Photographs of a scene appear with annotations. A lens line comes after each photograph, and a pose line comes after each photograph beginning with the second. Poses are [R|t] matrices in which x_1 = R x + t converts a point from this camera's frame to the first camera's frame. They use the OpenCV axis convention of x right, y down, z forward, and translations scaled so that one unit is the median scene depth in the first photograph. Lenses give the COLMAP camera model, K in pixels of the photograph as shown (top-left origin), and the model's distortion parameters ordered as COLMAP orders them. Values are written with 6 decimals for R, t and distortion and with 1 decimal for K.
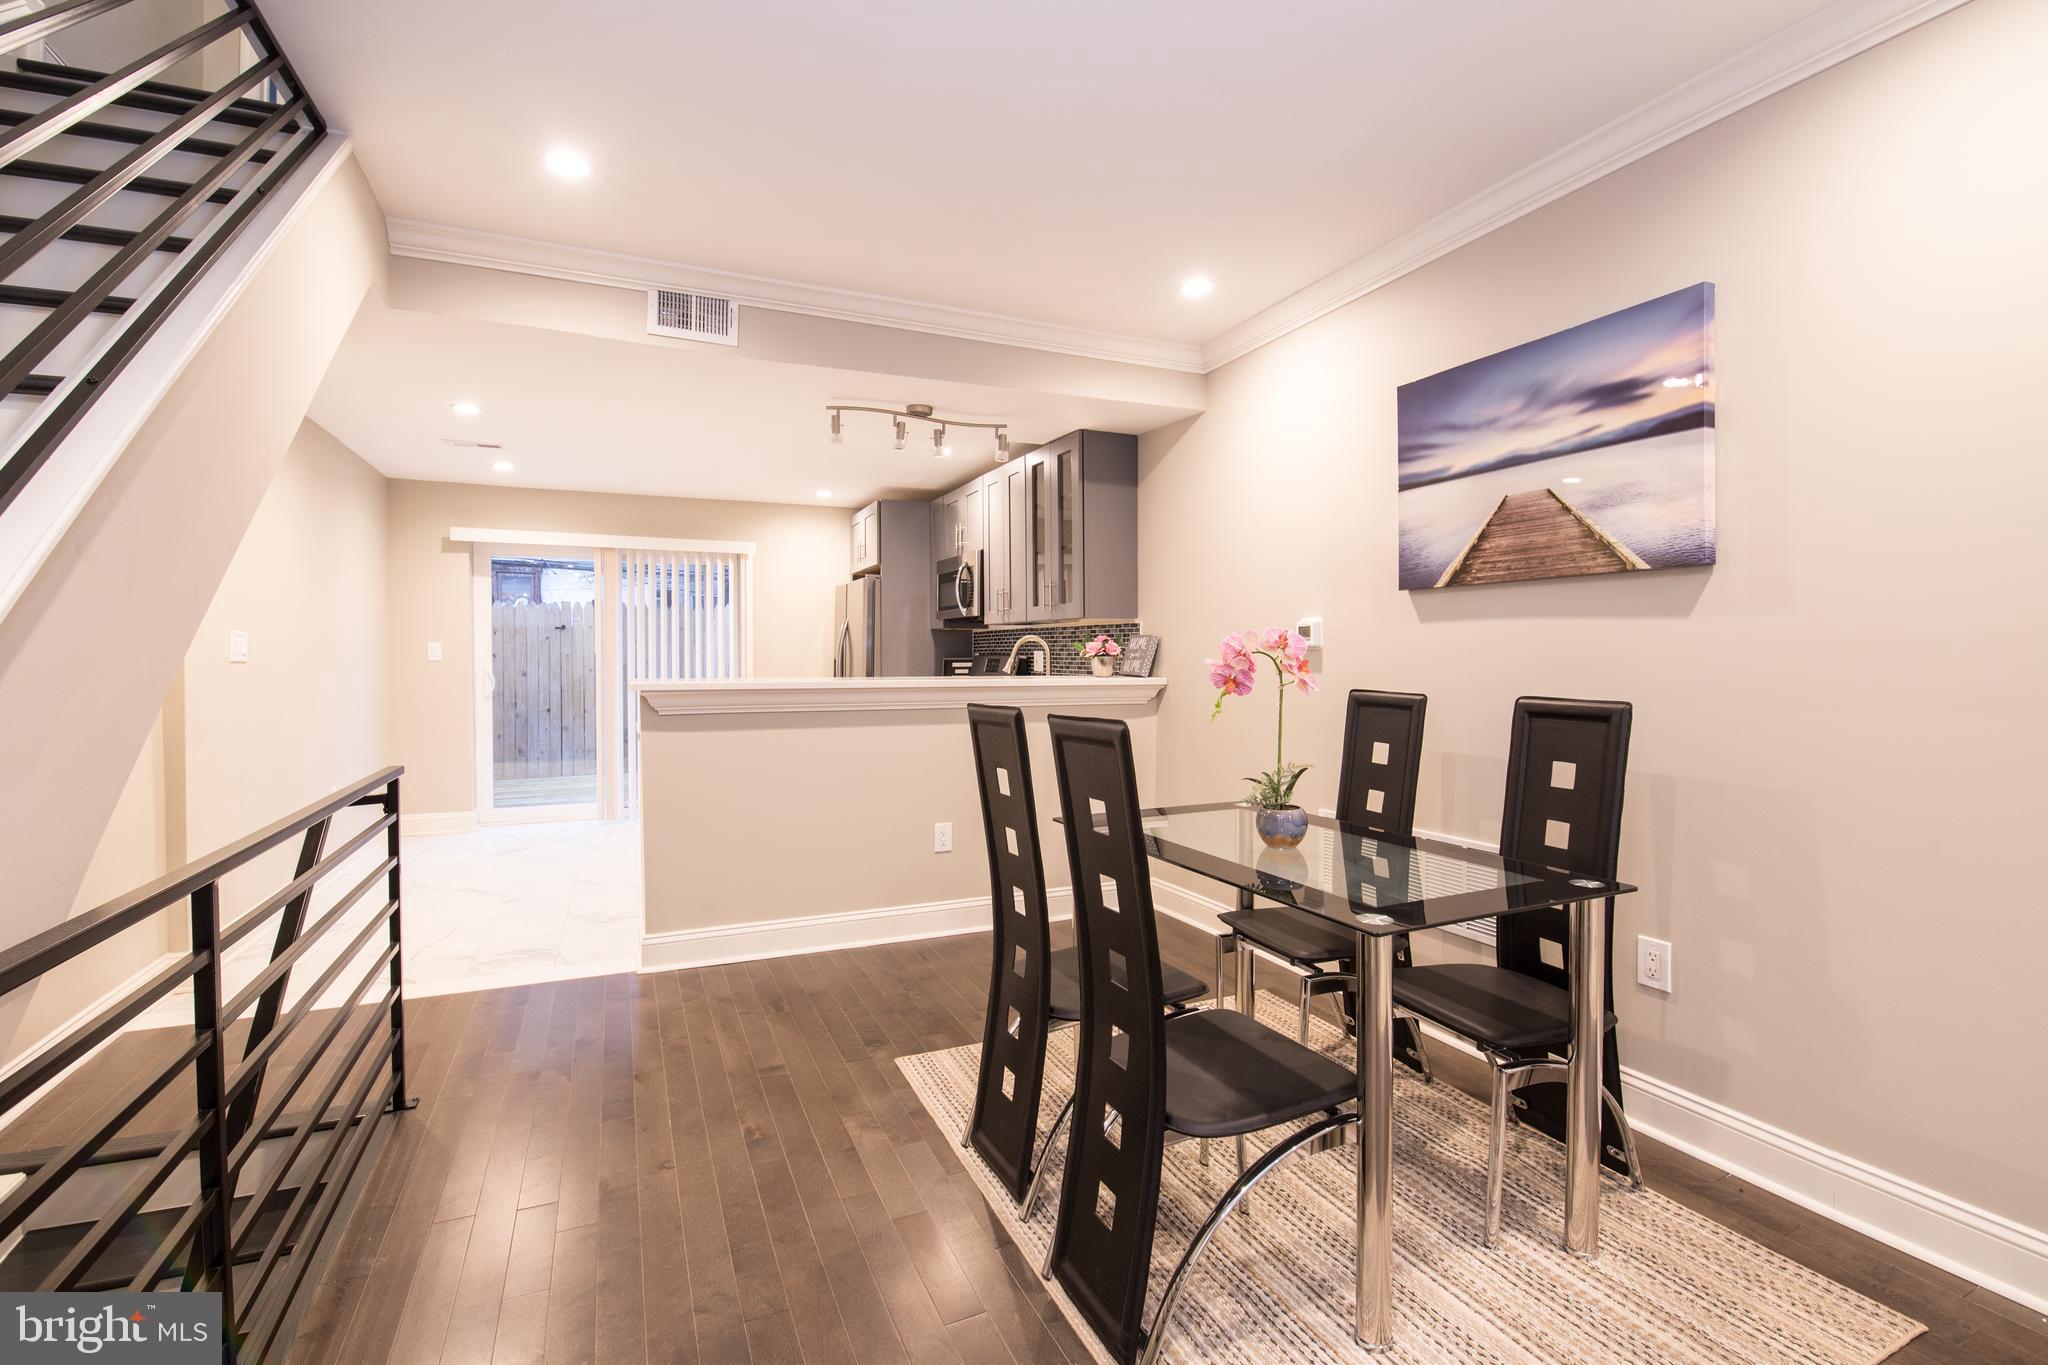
lens RADIAL K [[897.3, 0, 1014.4], [0, 897.3, 664.7], [0, 0, 1]] dist [-0.000955, -0.011144]
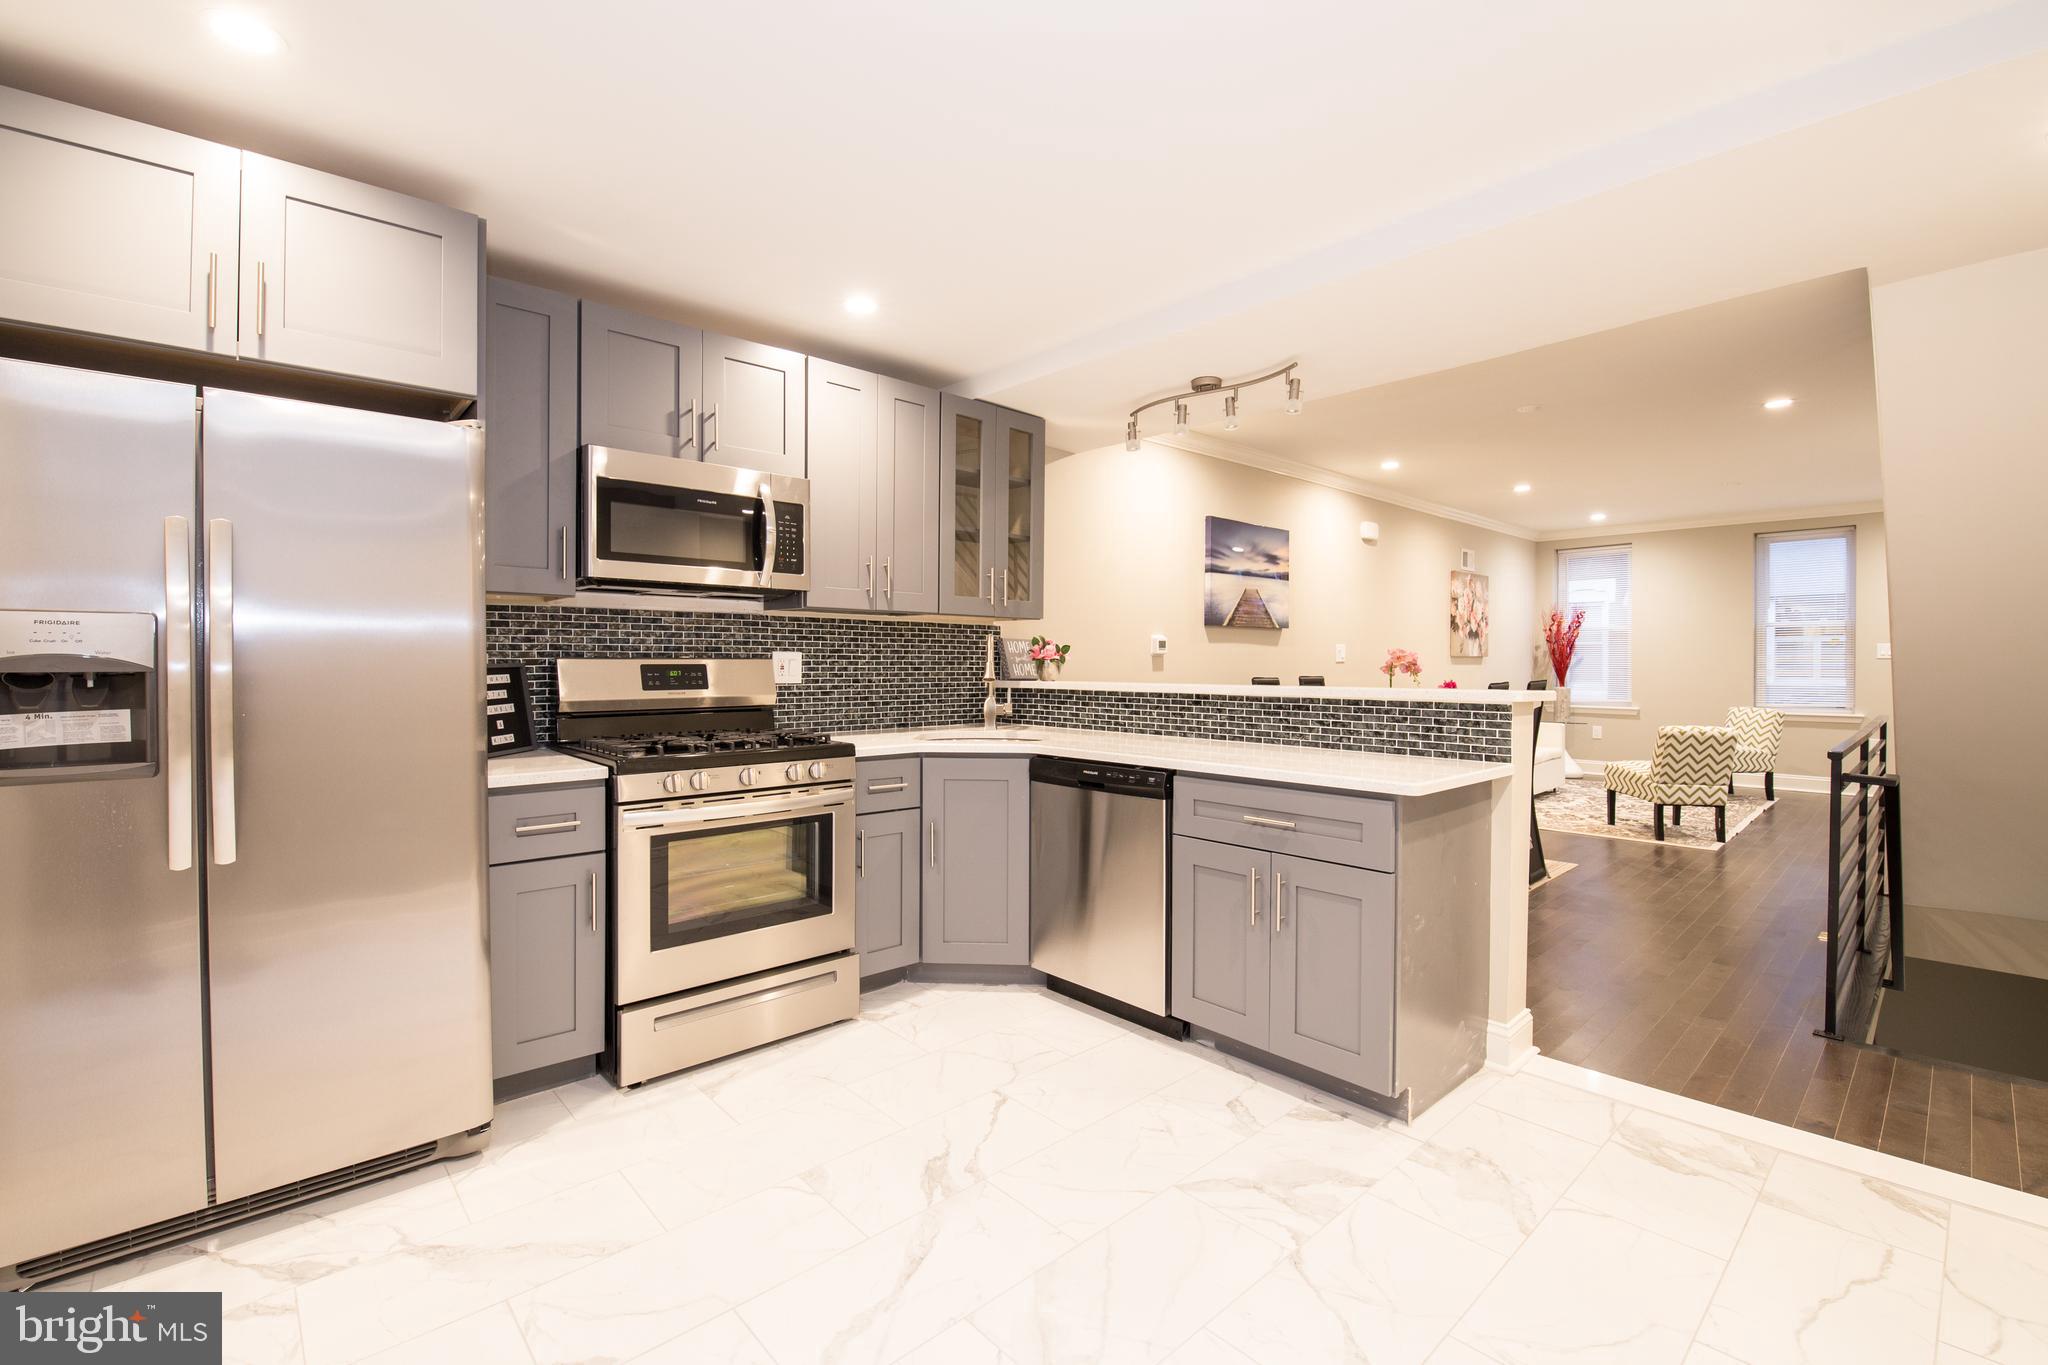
lens RADIAL K [[897.3, 0, 1008.8], [0, 897.3, 666.2], [0, 0, 1]] dist [-0.000955, -0.011144]
pose [[-0.319675, -0.004062, 0.947519, -1.051932], [0.009845, 0.999923, 0.007608, -0.013756], [-0.947476, 0.011761, -0.319610, 1.743446]]
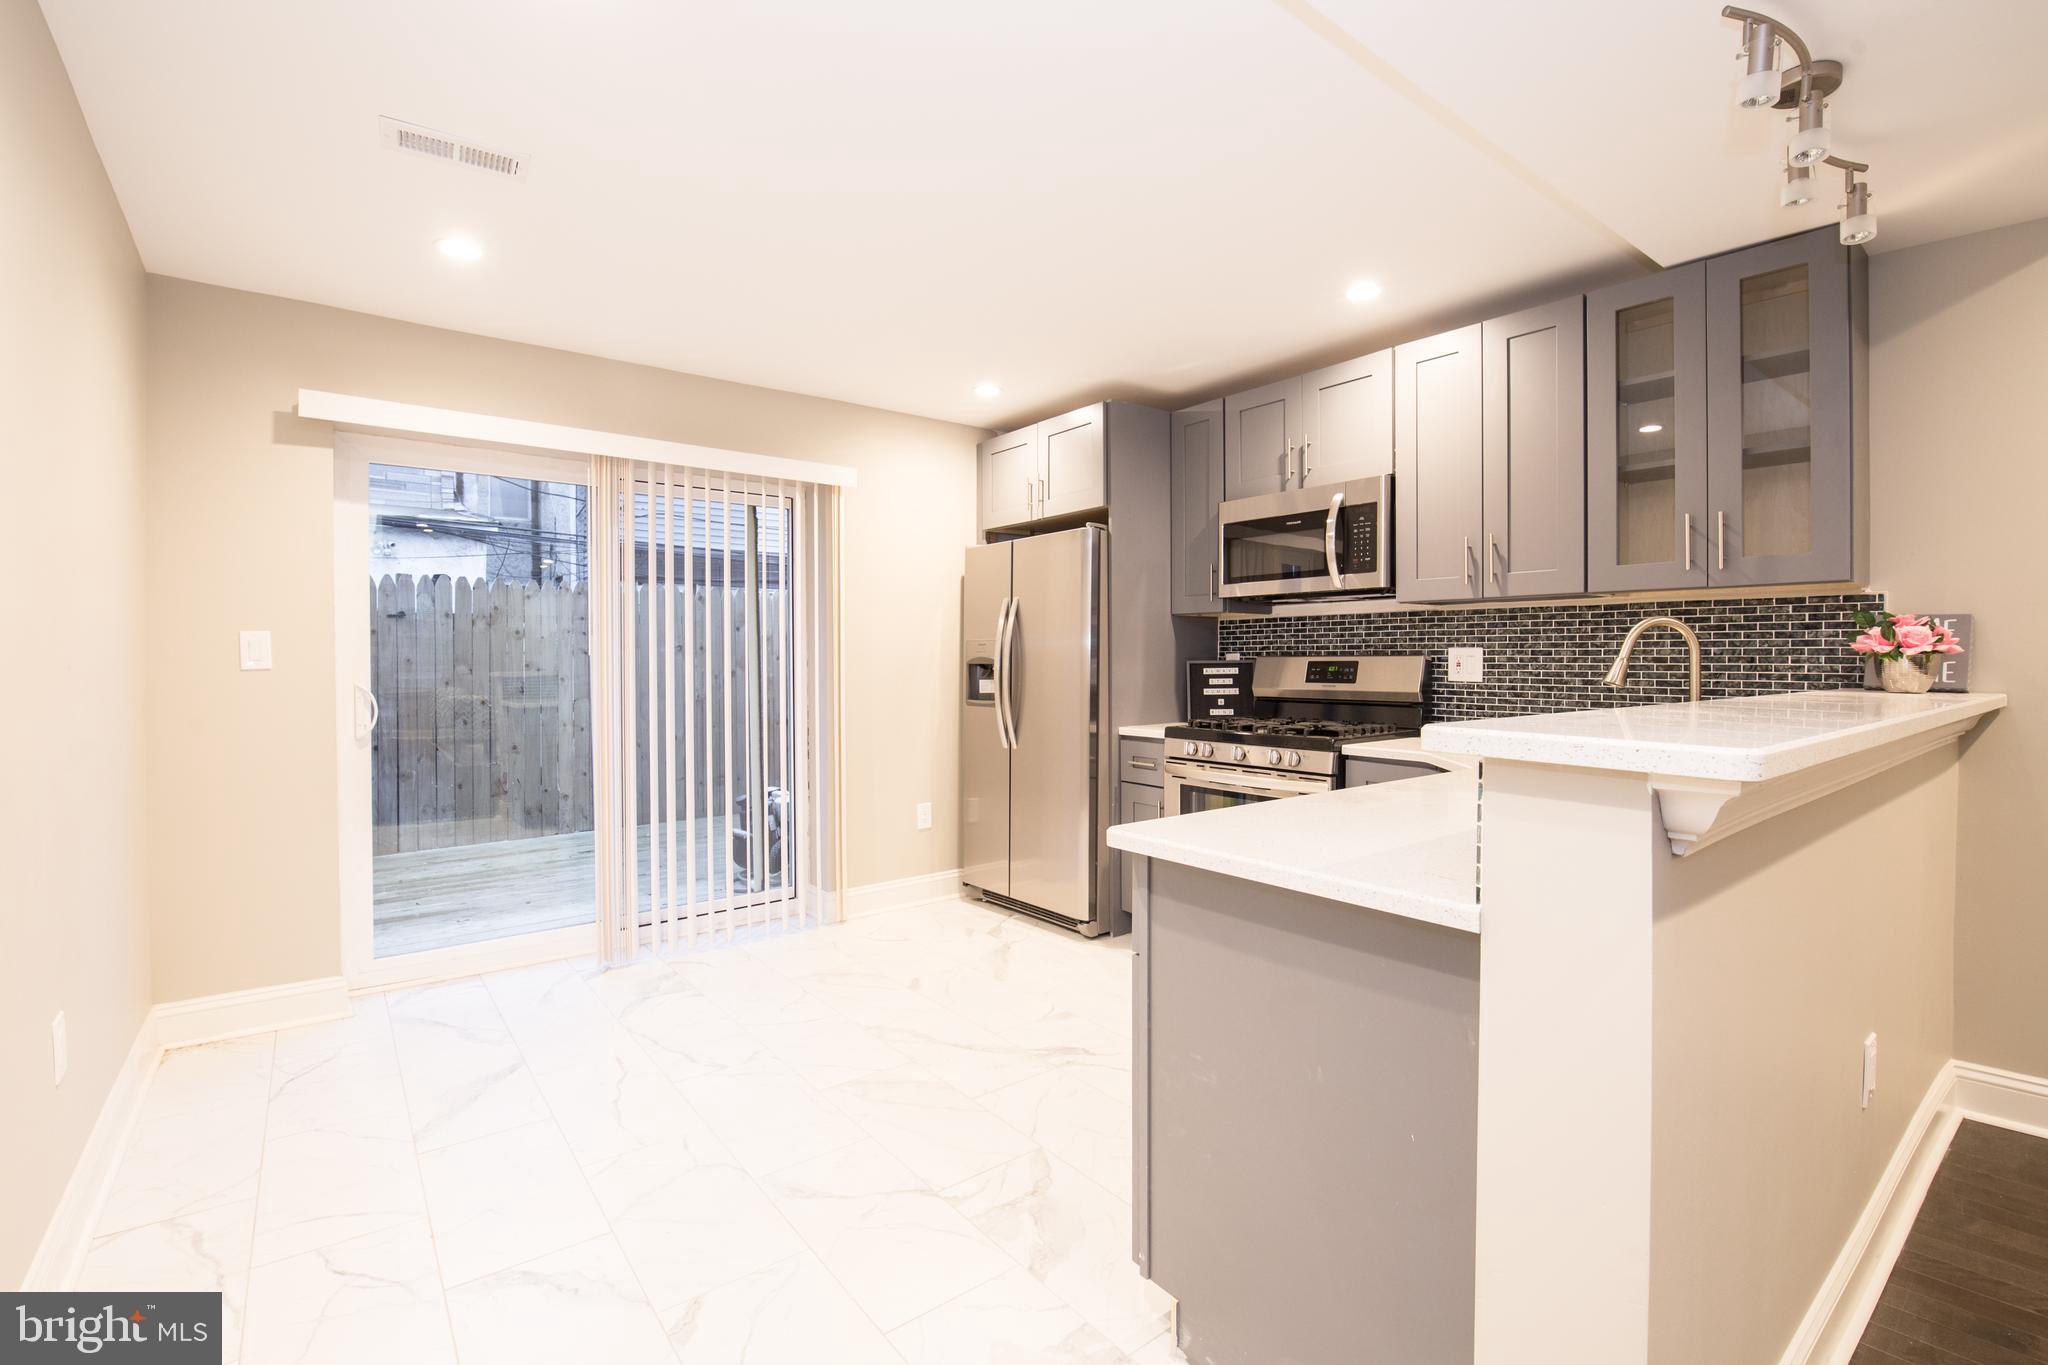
lens RADIAL K [[897.3, 0, 1018.6], [0, 897.3, 666.6], [0, 0, 1]] dist [-0.000955, -0.011144]
pose [[0.968299, -0.004115, 0.249762, -0.686795], [0.004964, 0.999984, -0.002769, -0.004155], [-0.249746, 0.003921, 0.968303, 0.809667]]
